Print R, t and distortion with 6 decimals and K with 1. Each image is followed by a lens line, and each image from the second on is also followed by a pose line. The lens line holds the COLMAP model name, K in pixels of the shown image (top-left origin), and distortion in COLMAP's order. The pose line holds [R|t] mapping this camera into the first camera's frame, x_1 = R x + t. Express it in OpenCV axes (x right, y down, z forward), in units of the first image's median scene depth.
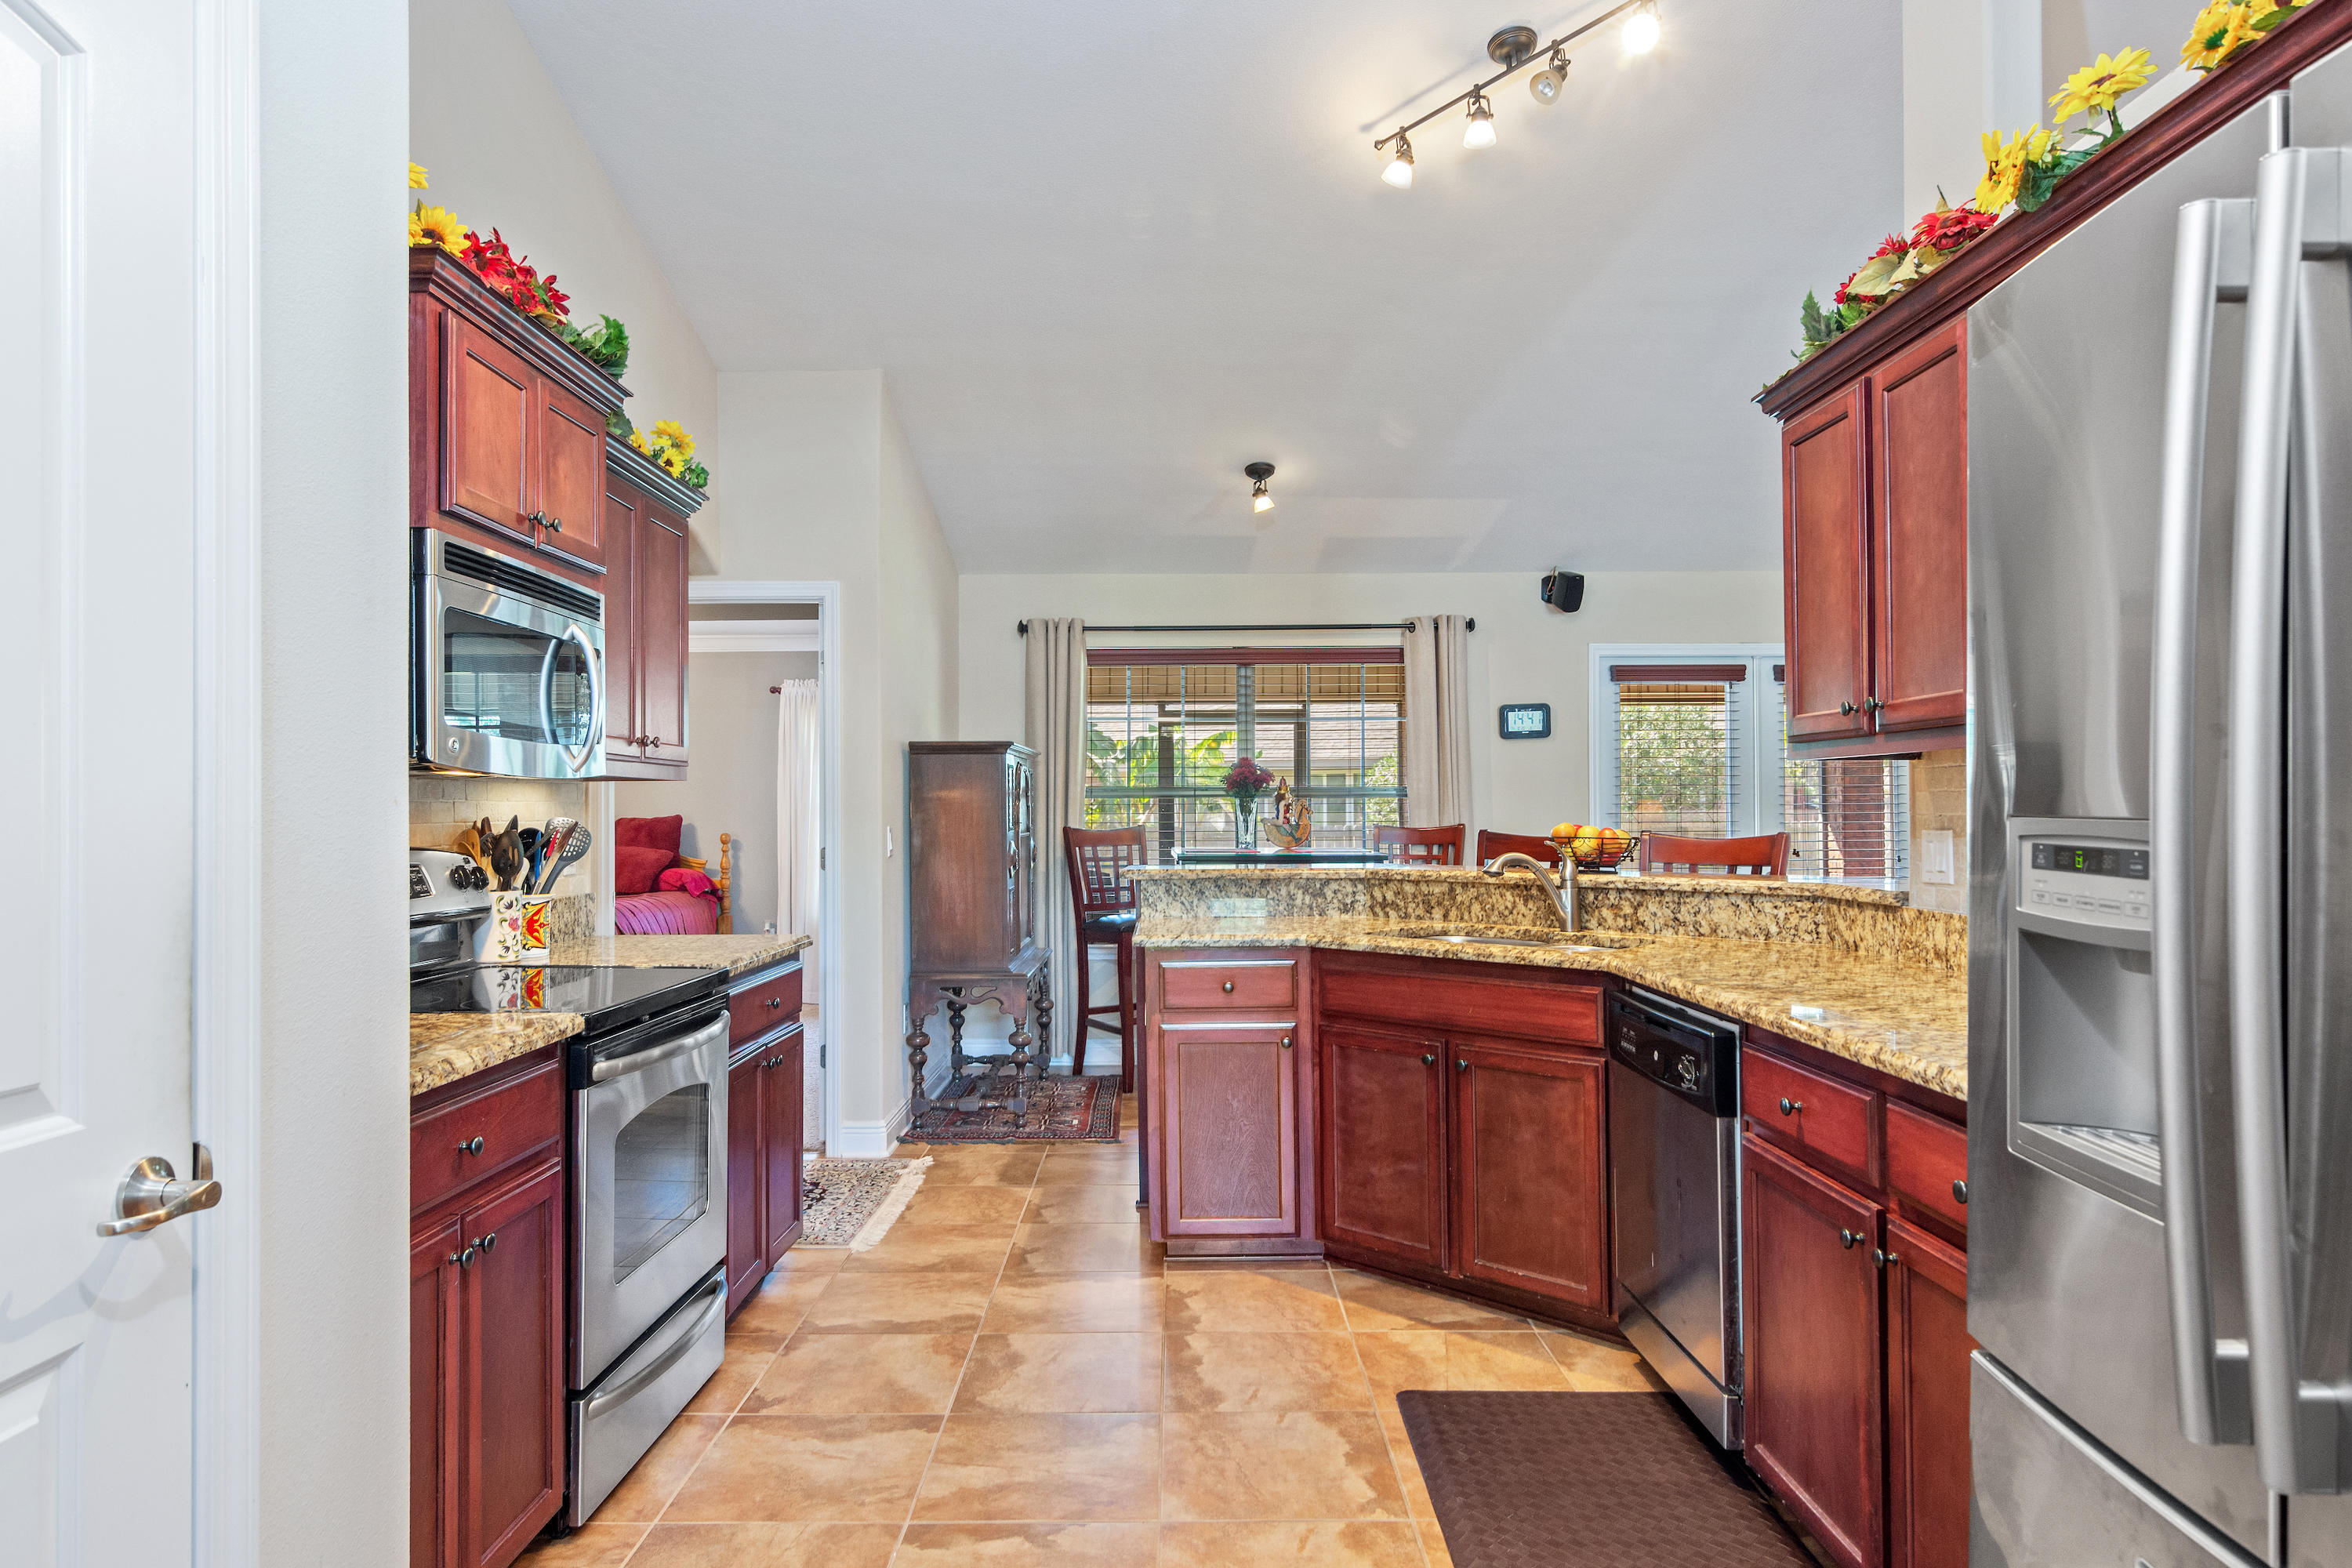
lens RADIAL K [[1377.5, 0, 1171.4], [0, 1377.5, 796.8], [0, 0, 1]] dist [-0.001289, 0.002042]
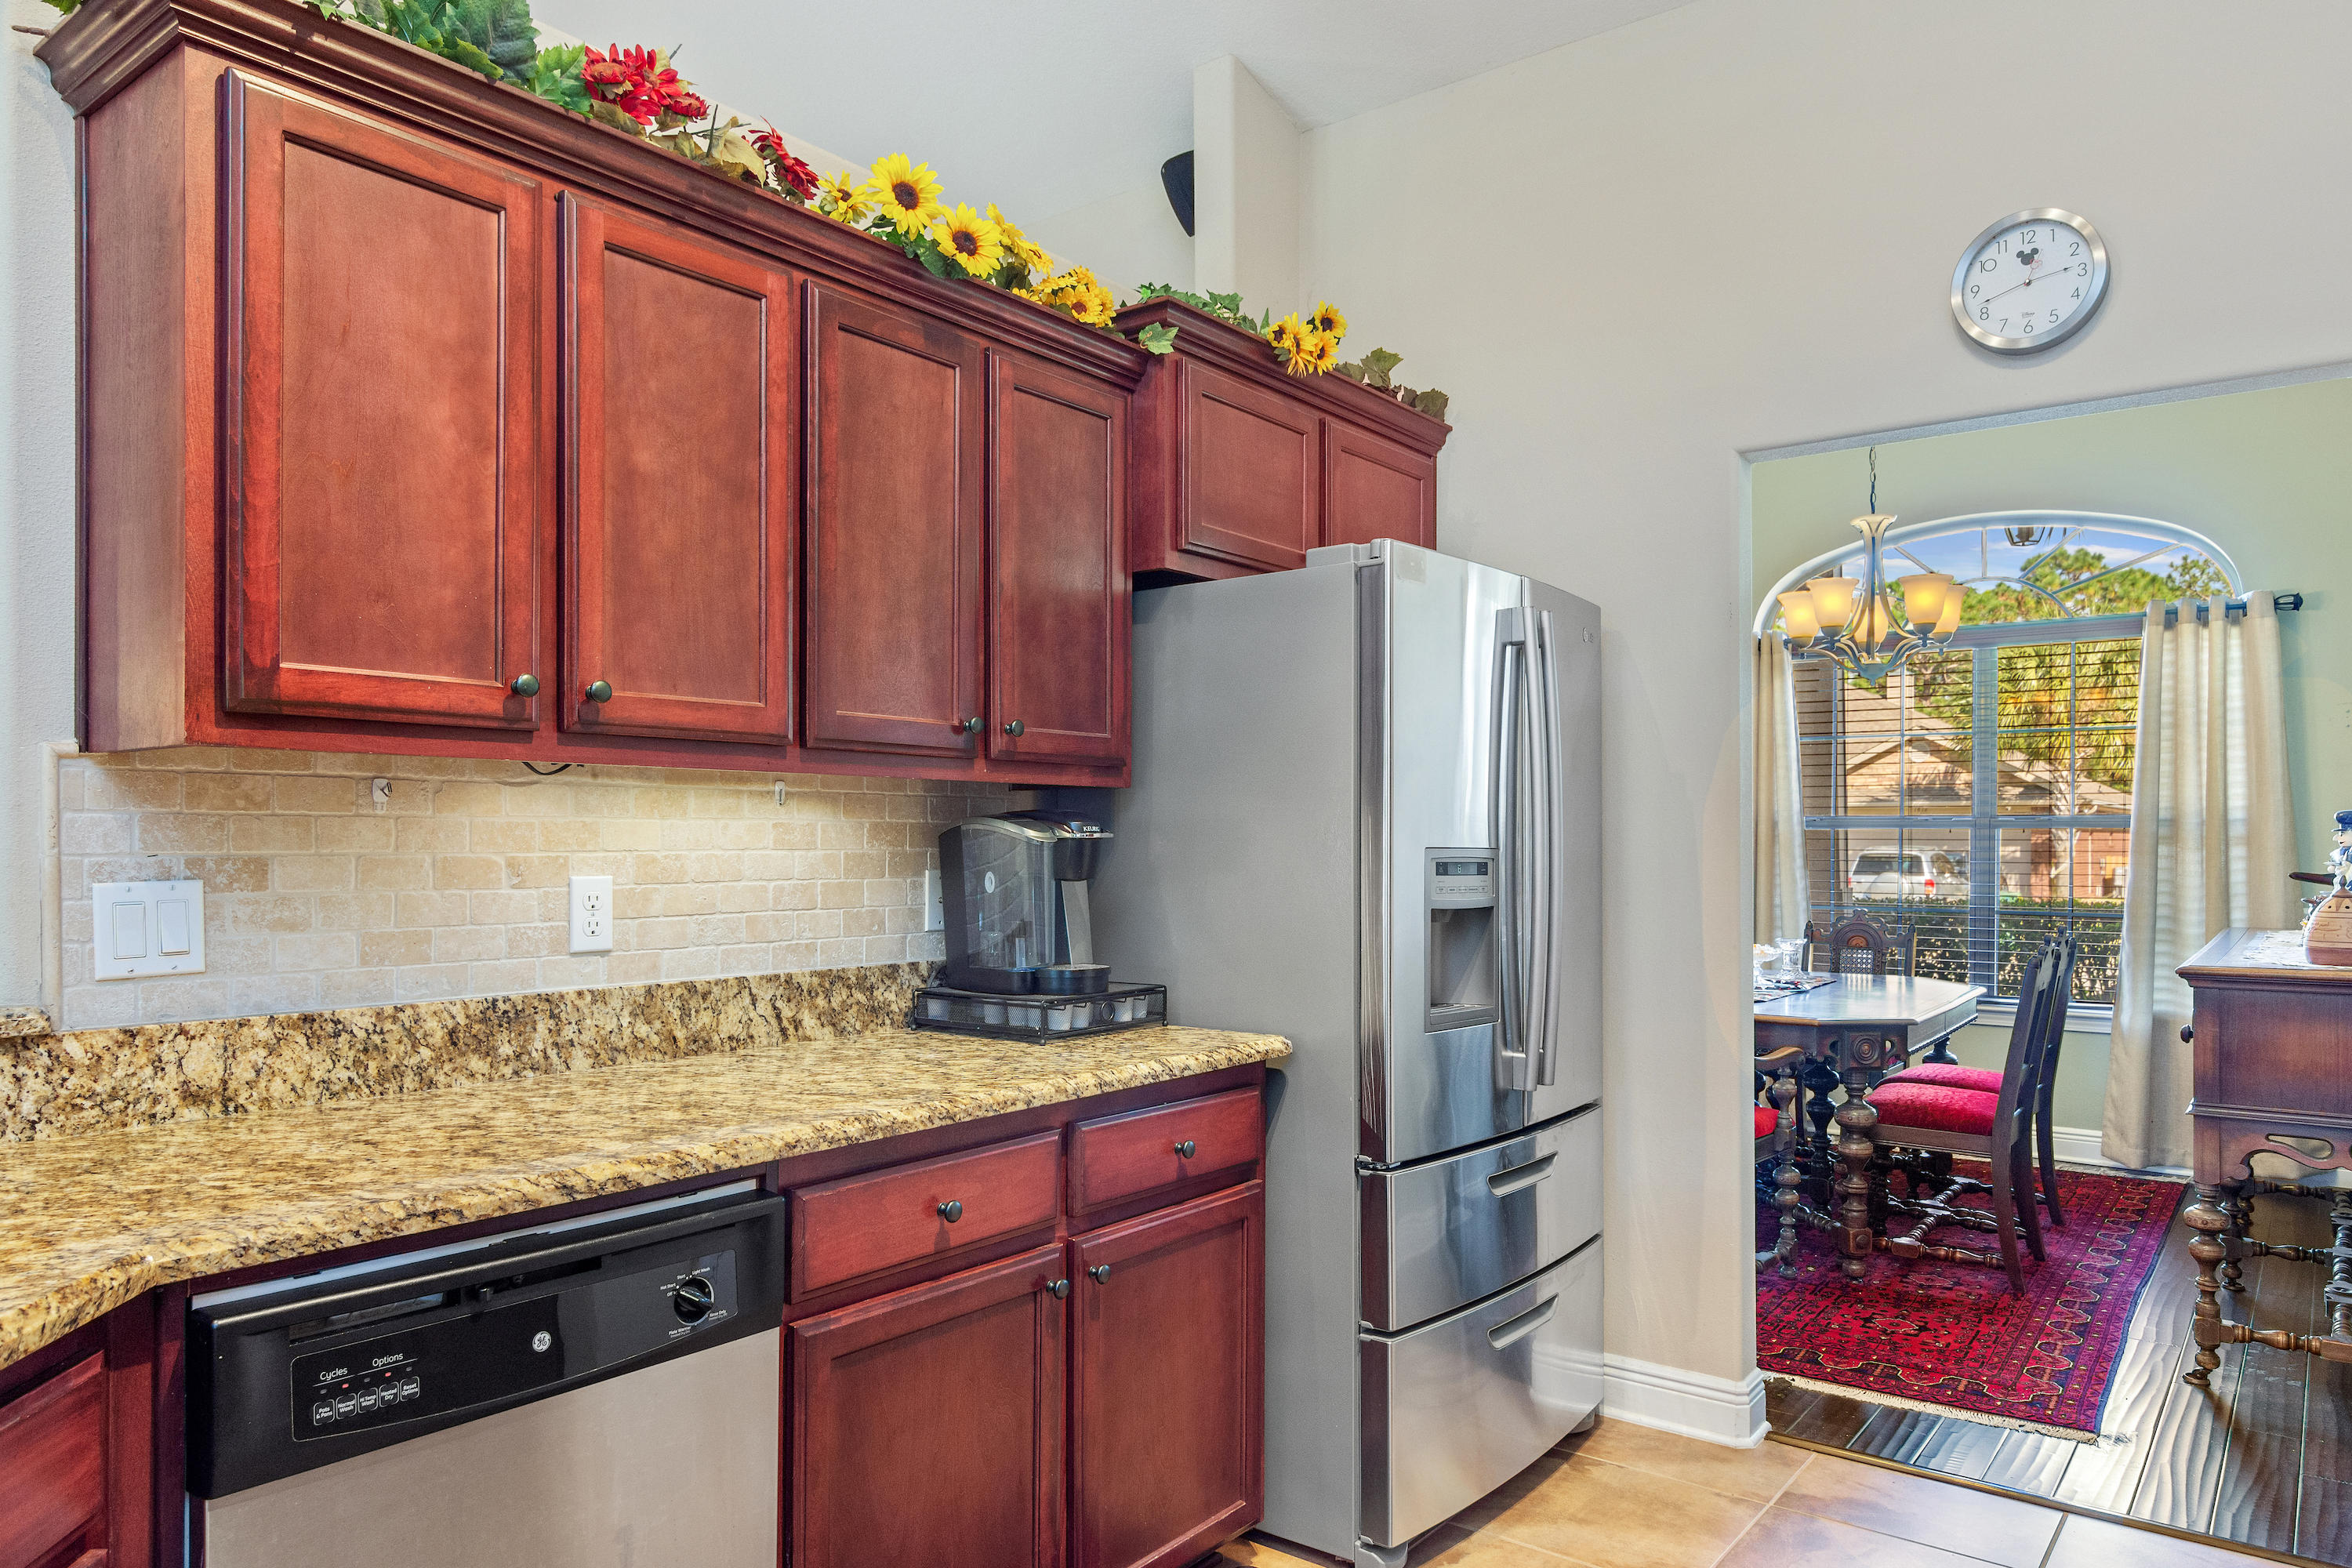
lens RADIAL K [[1485.9, 0, 1159.9], [0, 1485.9, 839.9], [0, 0, 1]] dist [0.003468, 0.002344]
pose [[-0.780448, 0.004117, 0.625208, -0.103082], [-0.003873, 0.999927, -0.011419, 0.008706], [-0.625209, -0.011333, -0.780375, 0.851646]]
